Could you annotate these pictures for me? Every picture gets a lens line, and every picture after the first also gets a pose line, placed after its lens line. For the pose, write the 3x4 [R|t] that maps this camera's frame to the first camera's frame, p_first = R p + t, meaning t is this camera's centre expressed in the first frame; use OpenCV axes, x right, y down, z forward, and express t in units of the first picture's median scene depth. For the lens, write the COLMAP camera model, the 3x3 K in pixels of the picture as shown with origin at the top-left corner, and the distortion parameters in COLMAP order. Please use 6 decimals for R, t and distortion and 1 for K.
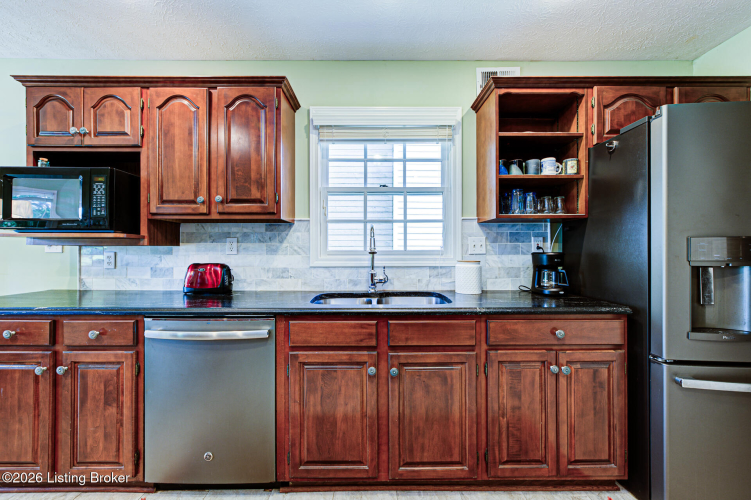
lens RADIAL K [[294.2, 0, 372.8], [0, 294.2, 251.4], [0, 0, 1]] dist [-0.001884, 0.000924]
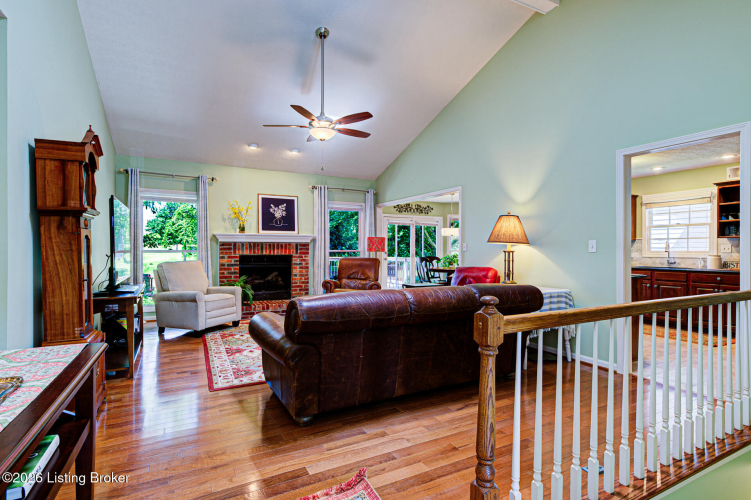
lens RADIAL K [[380.9, 0, 370.0], [0, 380.9, 250.2], [0, 0, 1]] dist [0.004991, 0.002936]
pose [[0.457607, 0.002234, -0.889152, 1.996787], [-0.007385, 0.999972, -0.001288, 0.016313], [0.889124, 0.007155, 0.457611, -3.181006]]
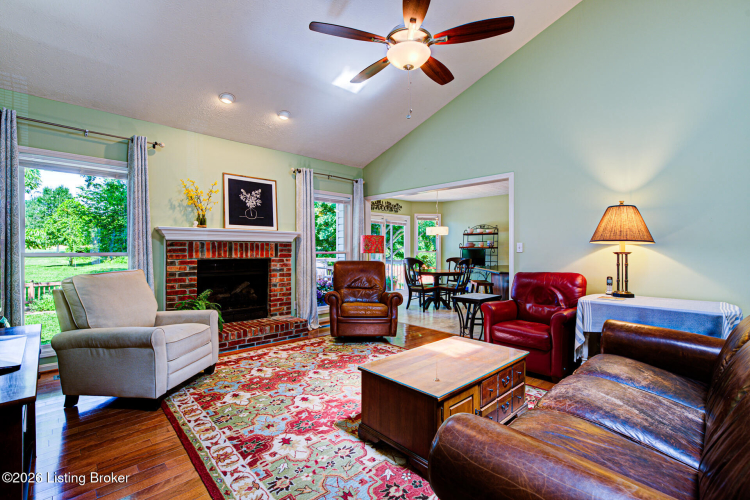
lens RADIAL K [[341.1, 0, 371.2], [0, 341.1, 249.8], [0, 0, 1]] dist [0.004288, -0.000613]
pose [[0.683173, -0.002039, -0.730253, 0.443259], [-0.003149, 0.999979, -0.005739, 0.012791], [0.730250, 0.006220, 0.683152, -3.338788]]
